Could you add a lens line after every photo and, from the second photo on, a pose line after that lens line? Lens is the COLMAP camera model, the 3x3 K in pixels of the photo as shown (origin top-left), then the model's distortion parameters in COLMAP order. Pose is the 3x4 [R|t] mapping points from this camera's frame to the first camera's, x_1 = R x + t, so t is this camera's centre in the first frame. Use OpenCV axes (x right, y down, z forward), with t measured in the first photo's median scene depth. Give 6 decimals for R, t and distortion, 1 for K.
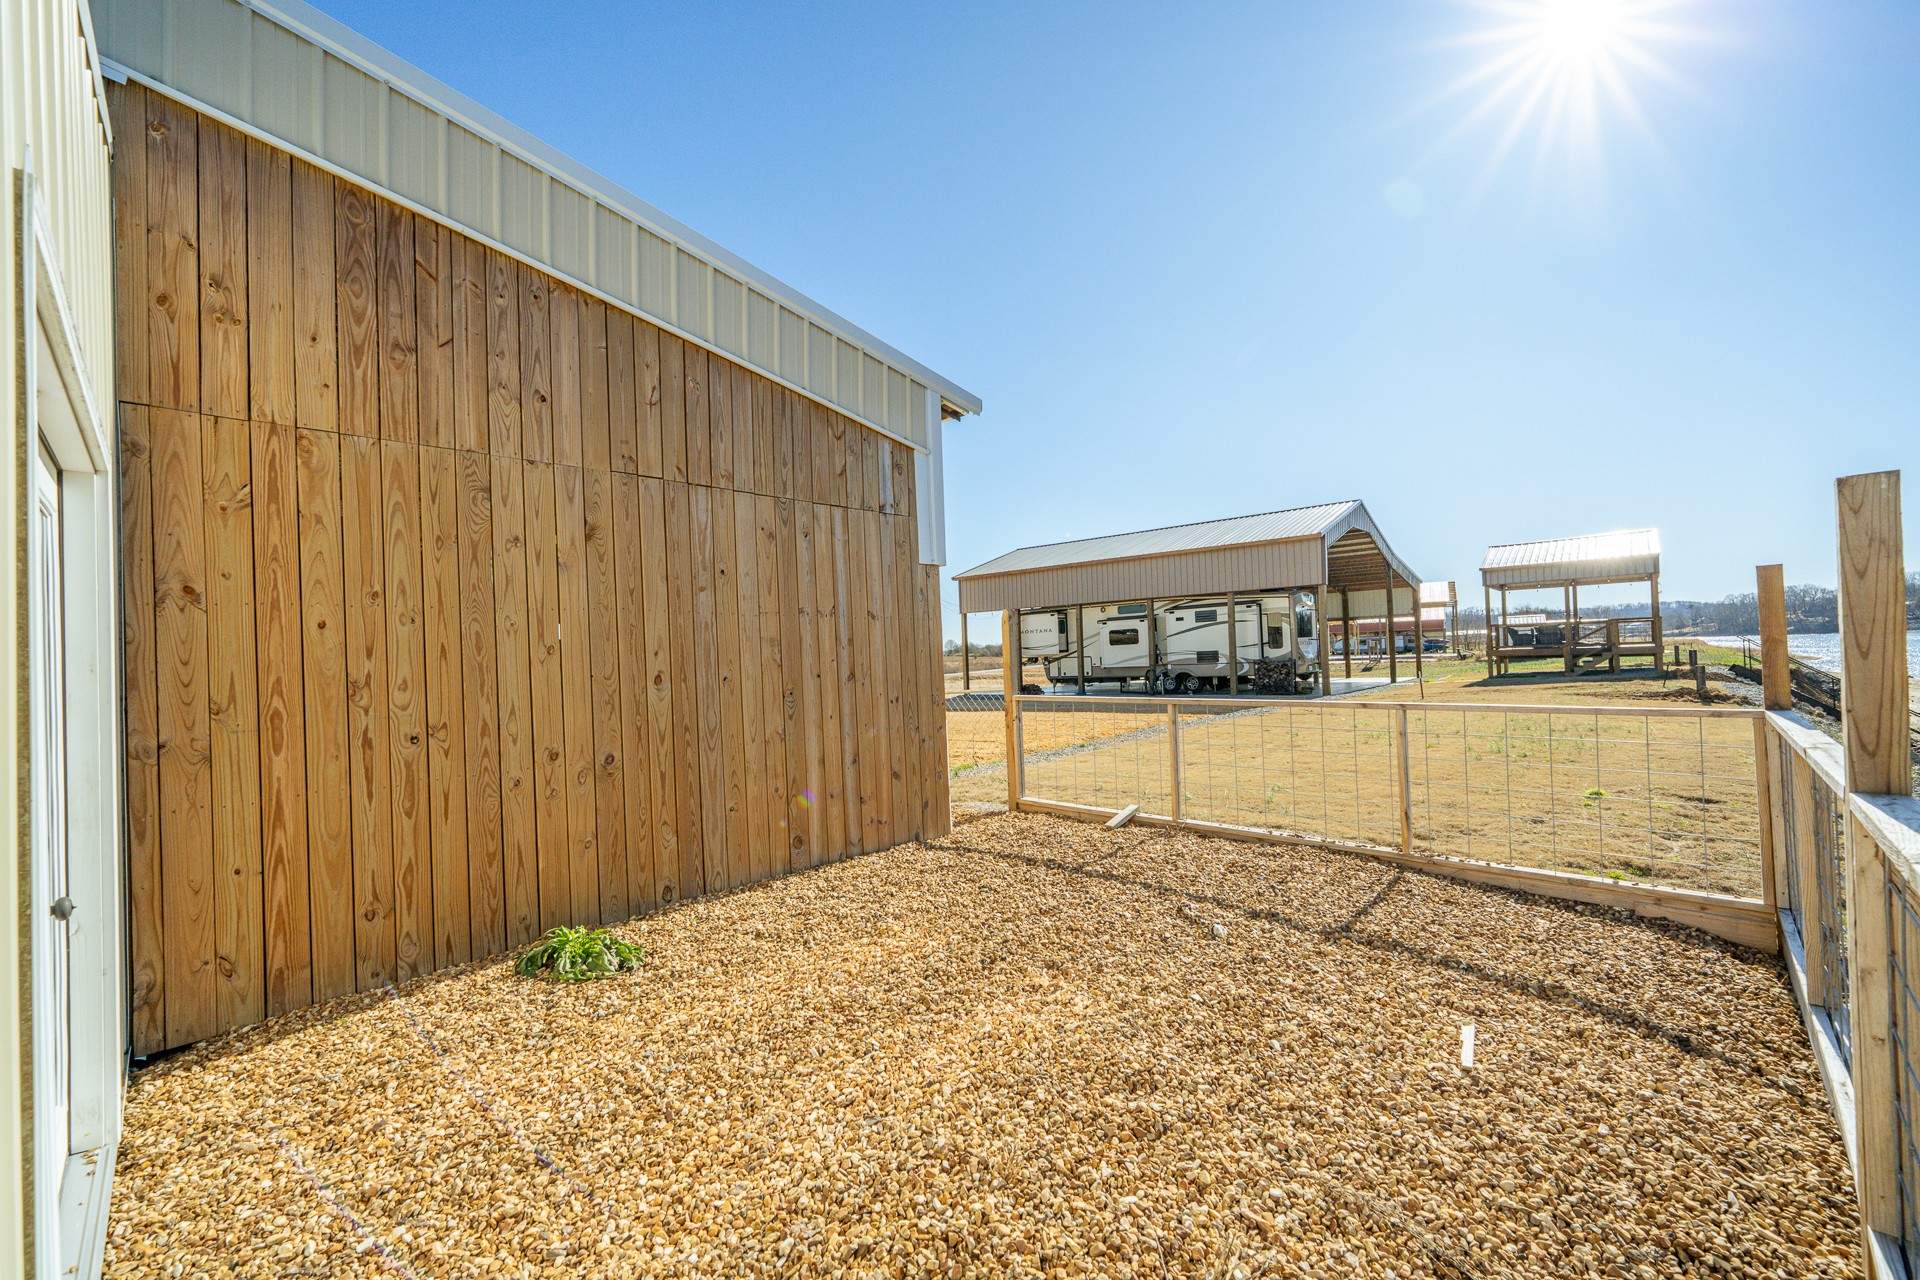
lens RADIAL K [[761.3, 0, 956.7], [0, 761.3, 642.2], [0, 0, 1]] dist [-0.000118, -0.000101]
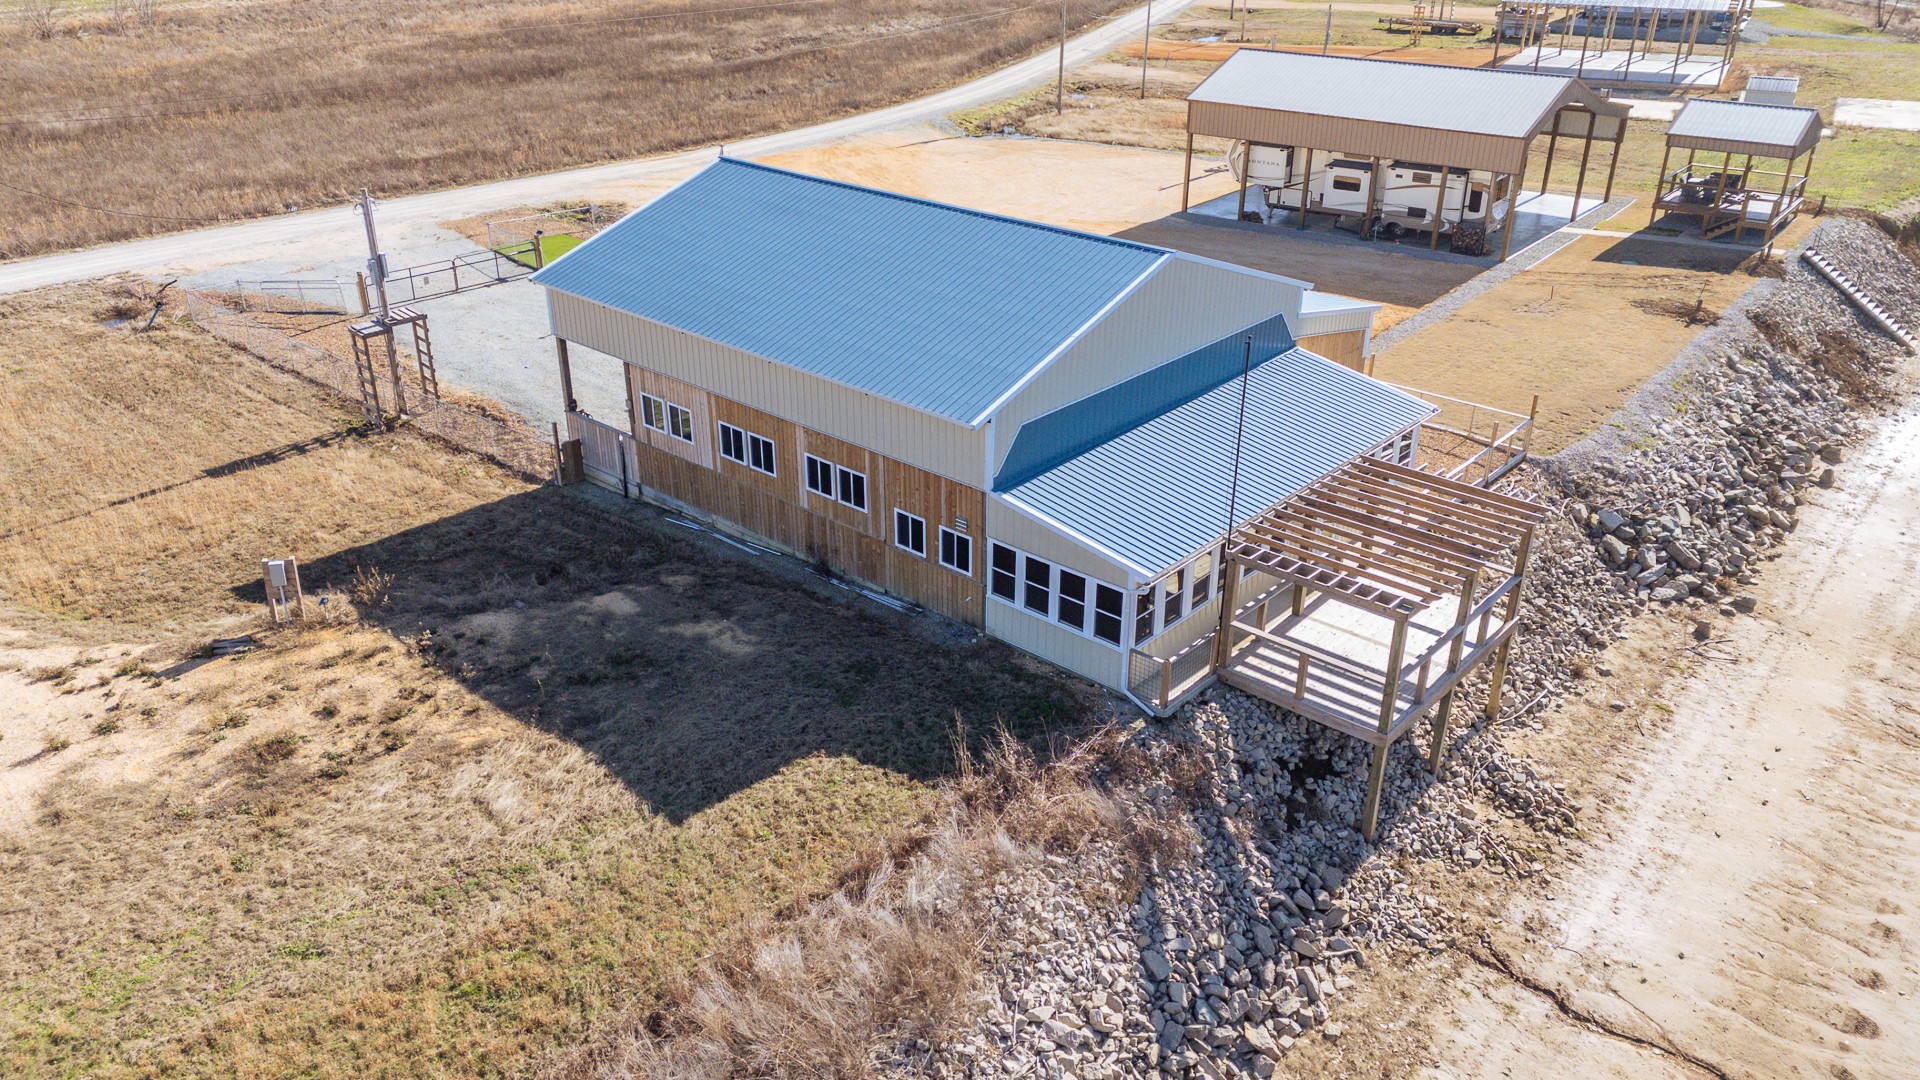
lens RADIAL K [[1402.1, 0, 964.5], [0, 1402.1, 538.1], [0, 0, 1]] dist [0.080636, -0.078059]
pose [[0.998133, 0.012870, 0.059701, -0.513559], [-0.038678, 0.889728, 0.454849, -0.518718], [-0.047263, -0.456309, 0.888565, -1.195279]]
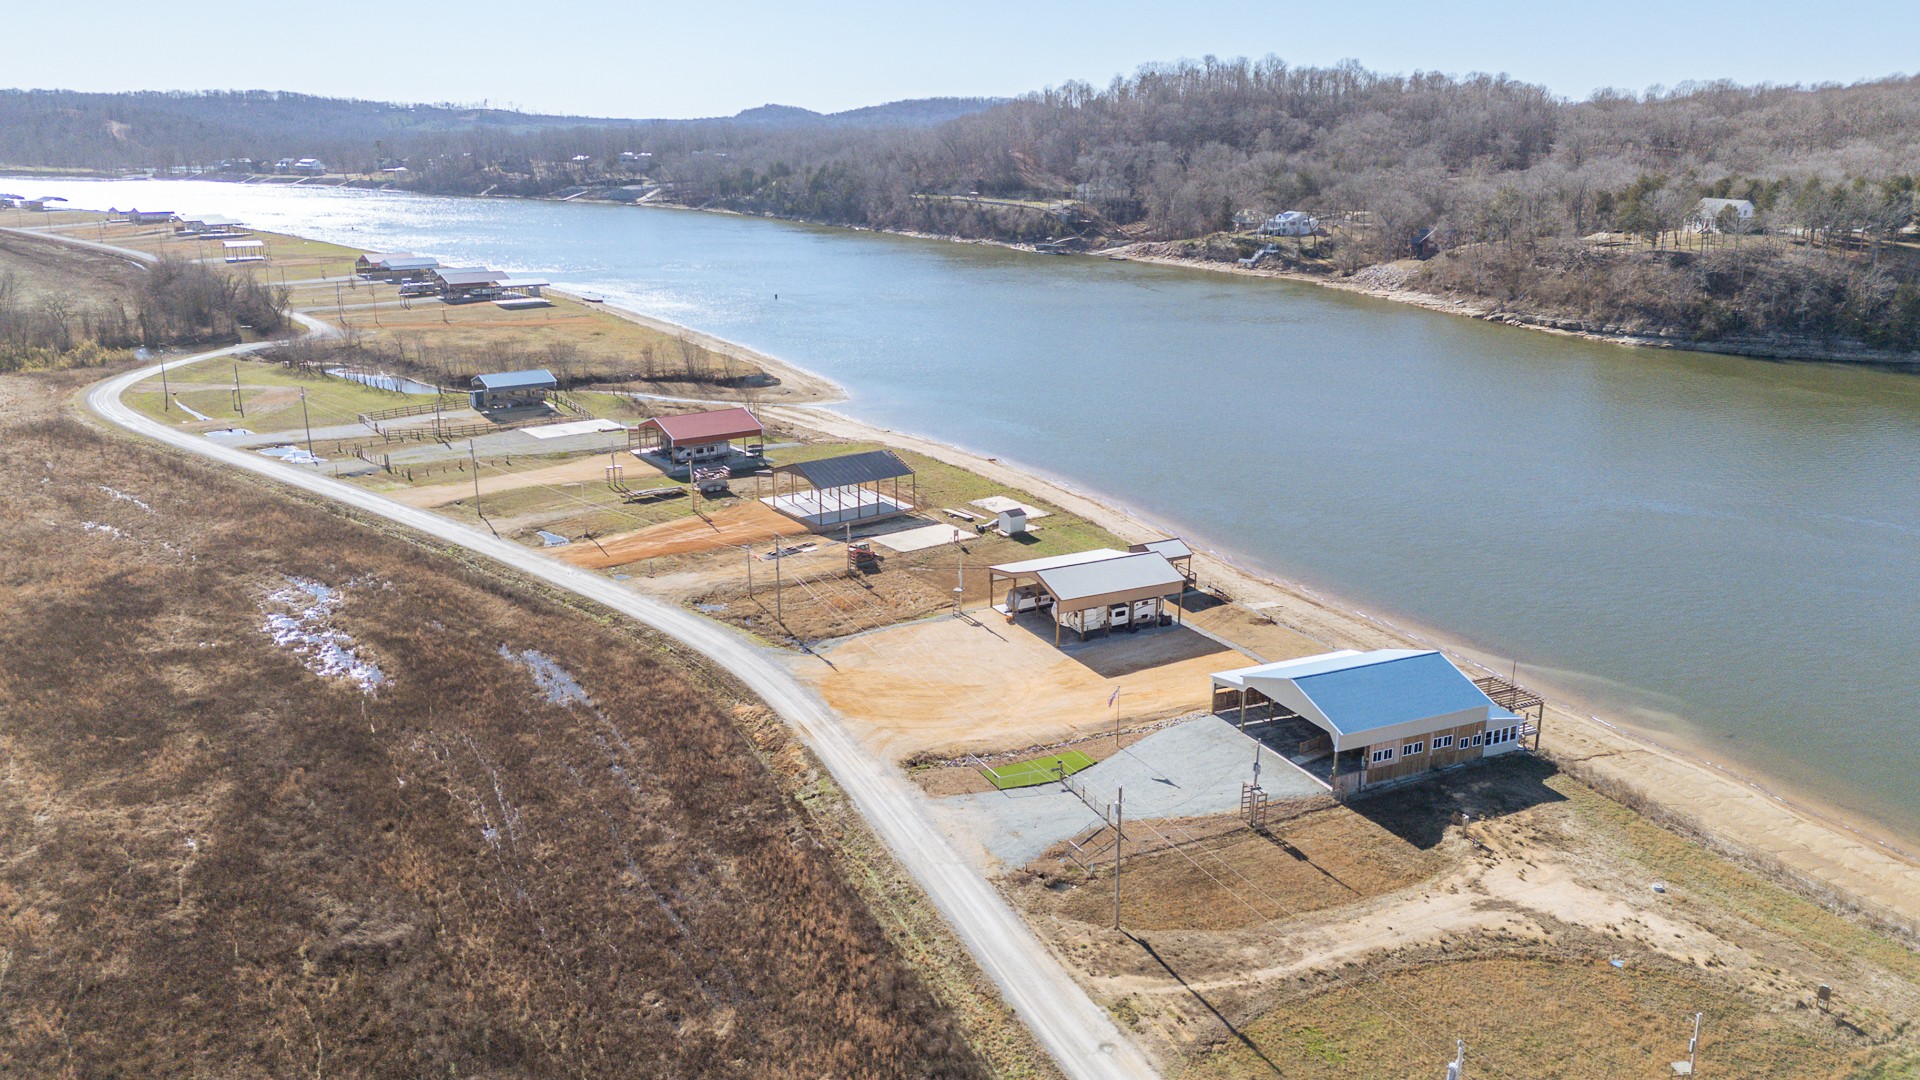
lens RADIAL K [[1402.1, 0, 964.5], [0, 1402.1, 538.1], [0, 0, 1]] dist [0.080636, -0.078059]
pose [[0.356798, -0.228162, 0.905891, -4.759956], [-0.034106, 0.965888, 0.256706, -1.642017], [-0.933559, -0.122488, 0.336845, -0.126278]]
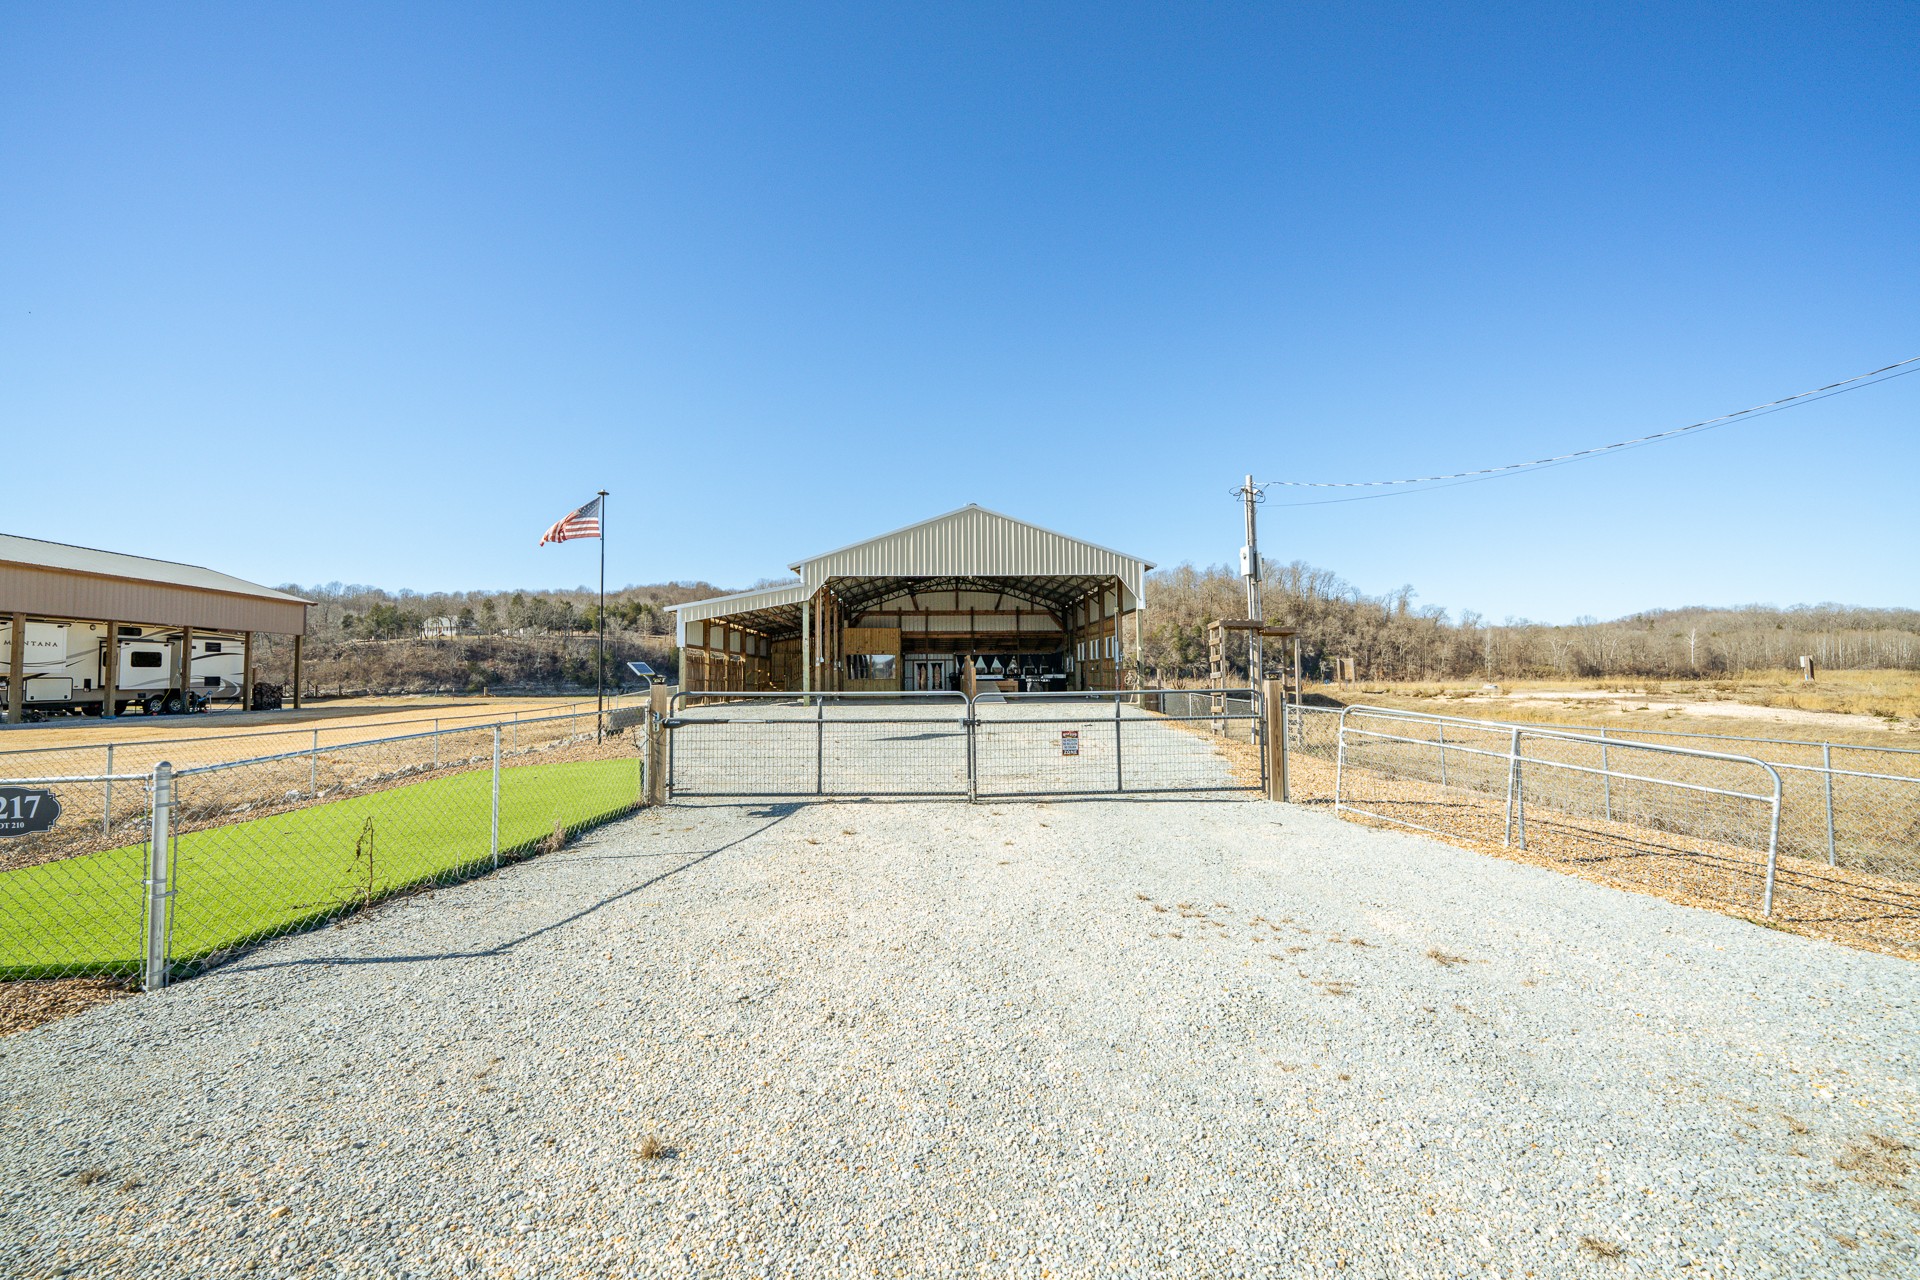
lens RADIAL K [[771.9, 0, 956.9], [0, 771.9, 646.9], [0, 0, 1]] dist [0.000112, -0.000483]
pose [[-0.724076, 0.069621, 0.686197, -1.368940], [0.020002, 0.996594, -0.080007, 0.086869], [-0.689430, -0.044205, -0.723002, 1.087647]]
